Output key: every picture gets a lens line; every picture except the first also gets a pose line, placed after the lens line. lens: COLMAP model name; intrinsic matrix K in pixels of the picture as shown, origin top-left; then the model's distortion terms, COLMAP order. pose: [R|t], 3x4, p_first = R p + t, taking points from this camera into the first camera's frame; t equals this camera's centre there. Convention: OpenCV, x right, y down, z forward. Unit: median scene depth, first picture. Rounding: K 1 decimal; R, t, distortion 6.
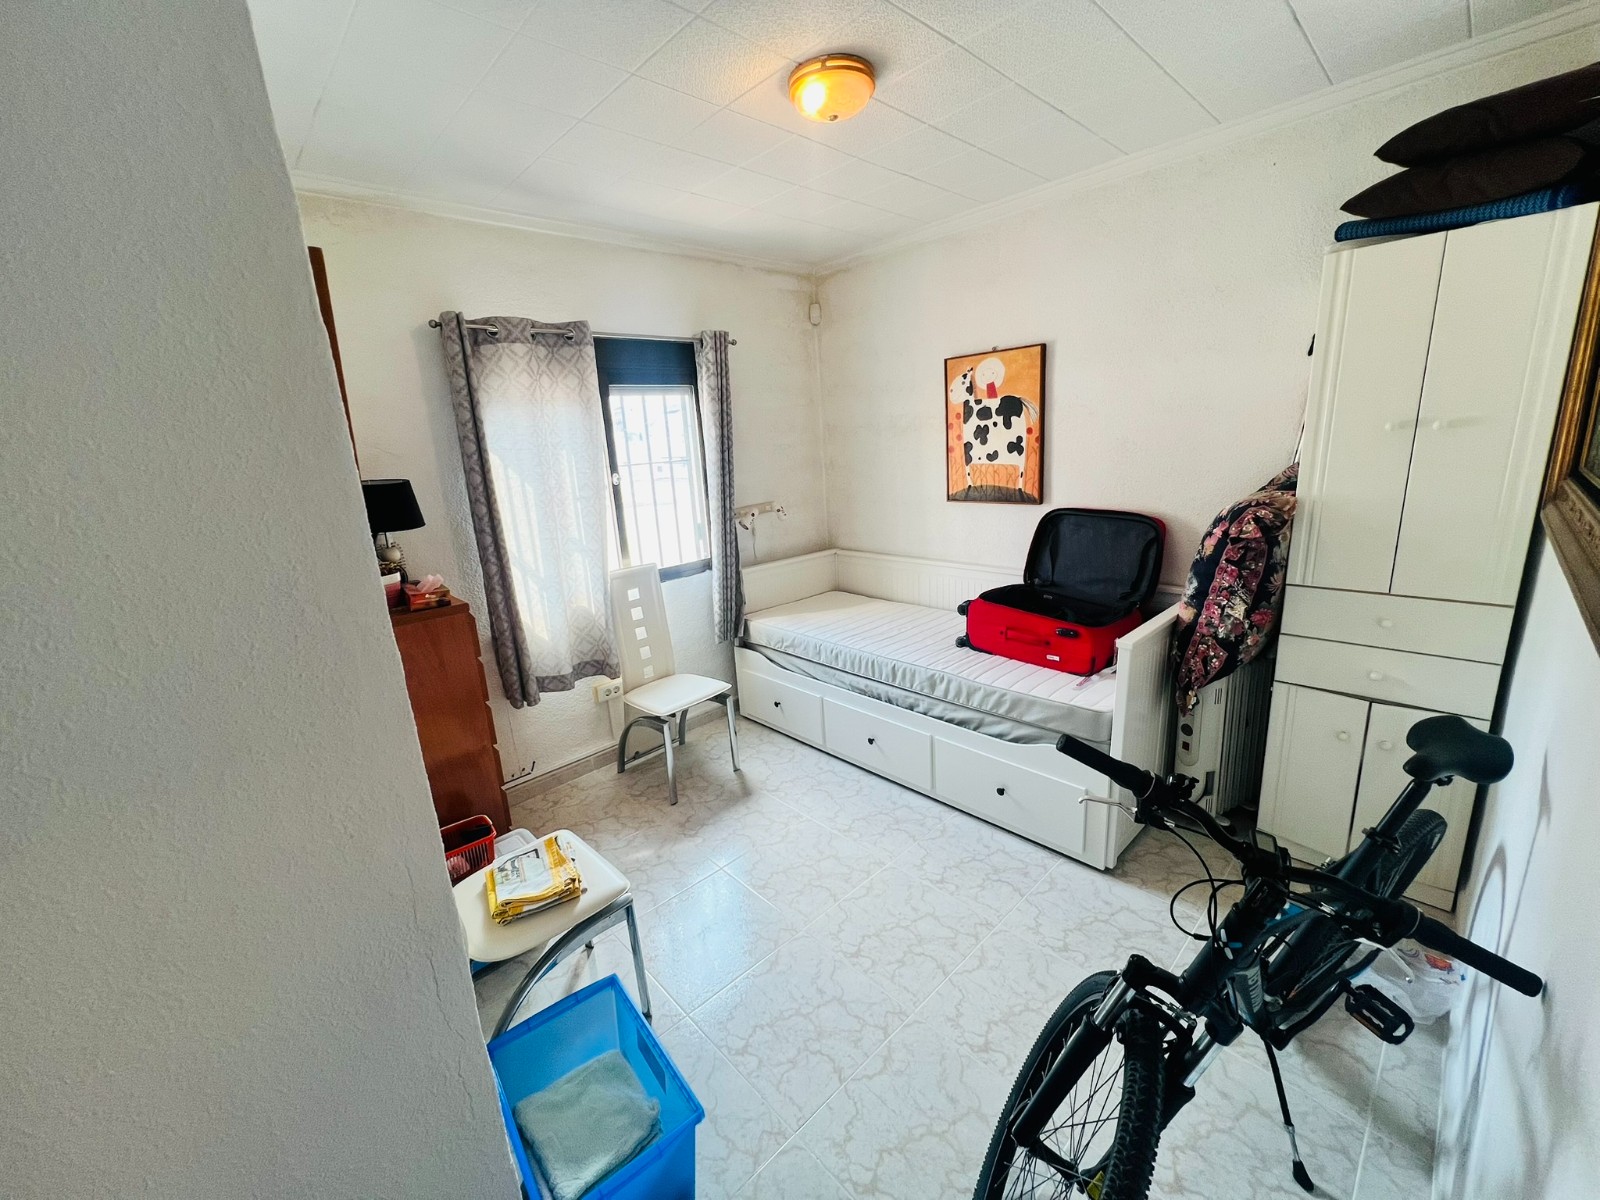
lens RADIAL K [[639.8, 0, 798.2], [0, 639.8, 602.4], [0, 0, 1]] dist [-0.003799, 0.000976]
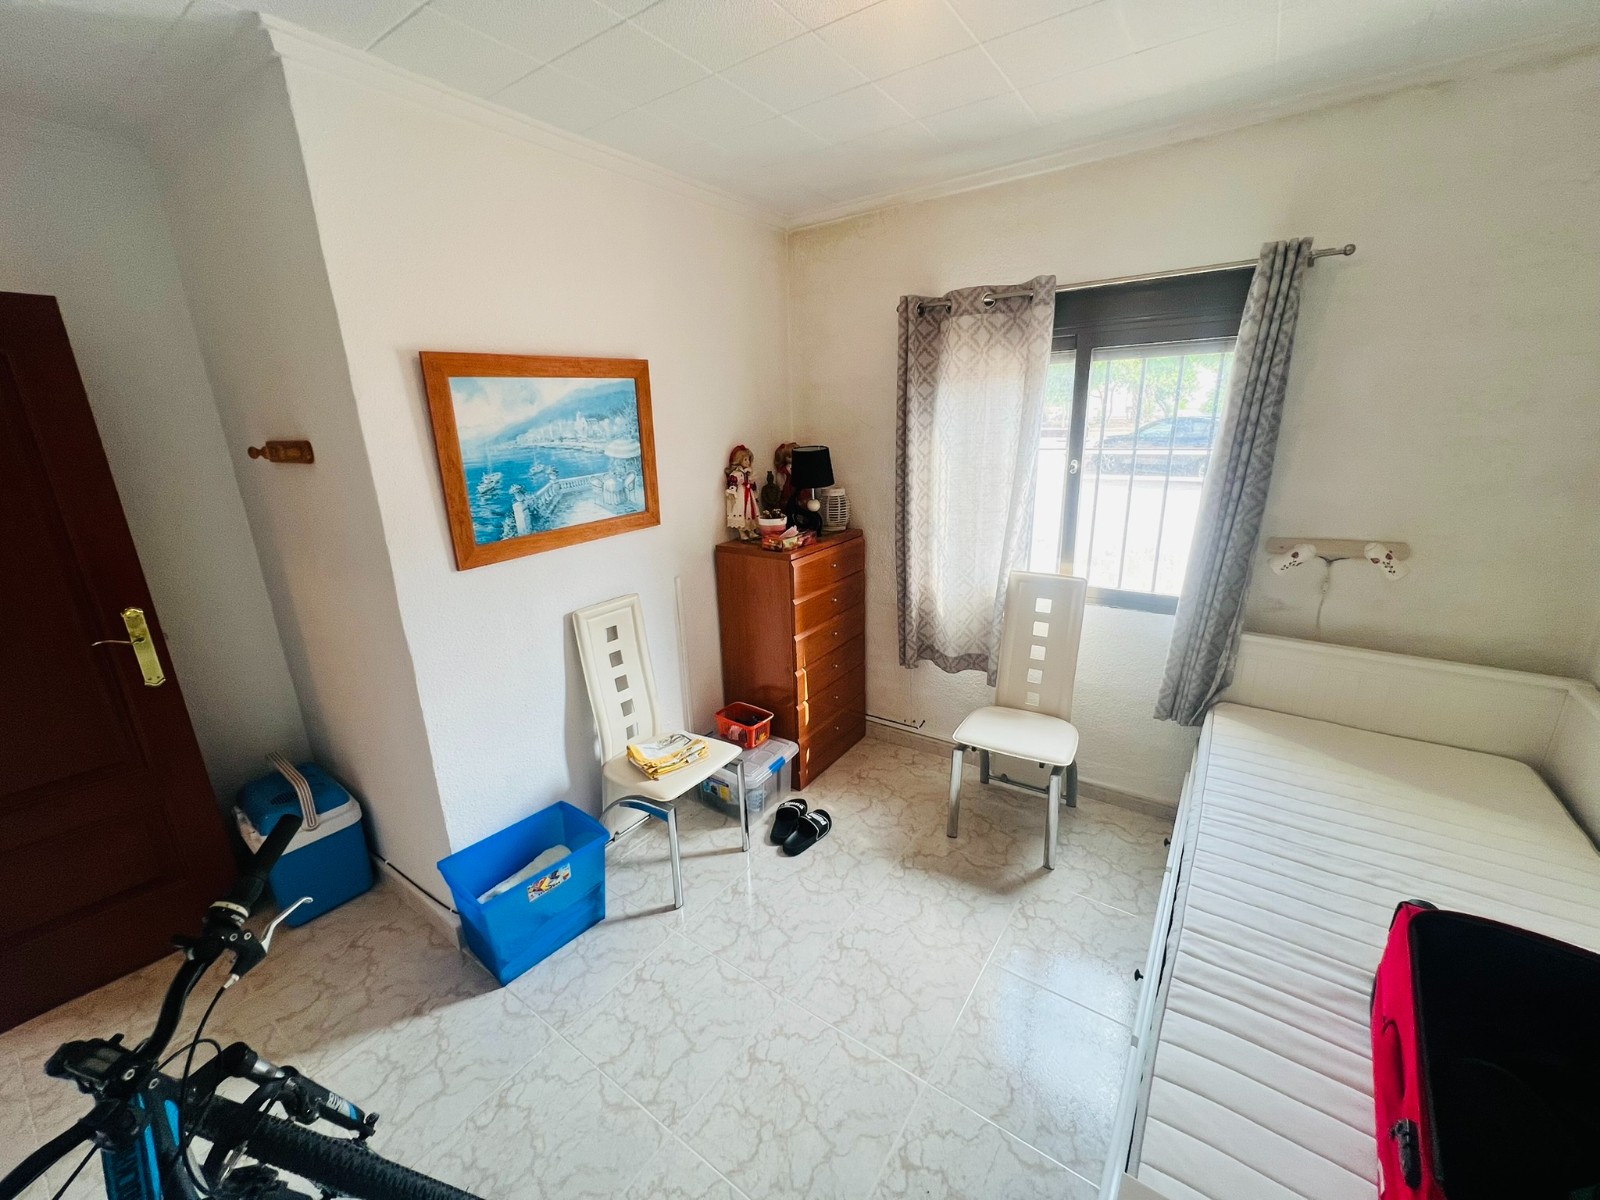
lens RADIAL K [[639.8, 0, 788.7], [0, 639.8, 600.4], [0, 0, 1]] dist [-0.003799, 0.000976]
pose [[0.198756, 0.324130, -0.924898, 0.498911], [-0.227860, 0.933148, 0.278056, -0.196883], [0.953192, 0.155482, 0.259325, 0.522490]]
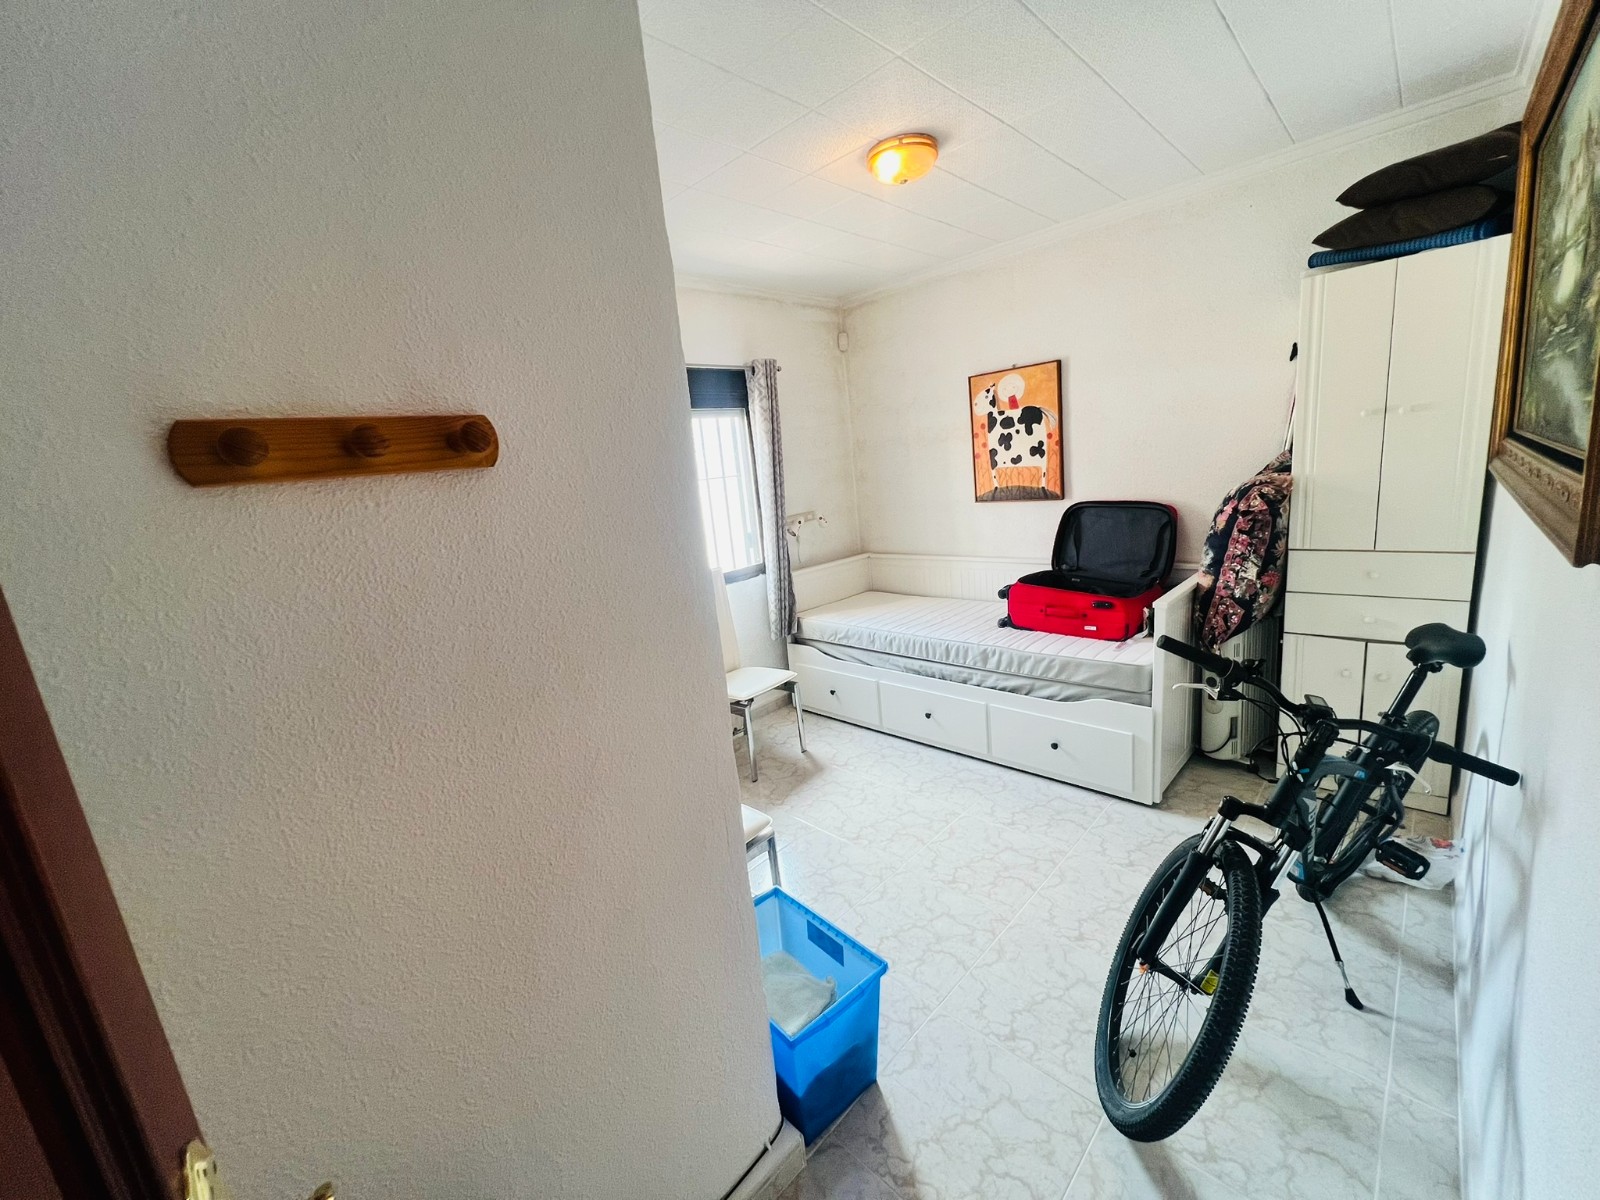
lens RADIAL K [[639.8, 0, 794.1], [0, 639.8, 604.0], [0, 0, 1]] dist [-0.003799, 0.000976]
pose [[0.998517, -0.045352, 0.030109, -0.152090], [0.046471, 0.998212, -0.037584, 0.056876], [-0.028351, 0.038928, 0.998840, -0.124411]]
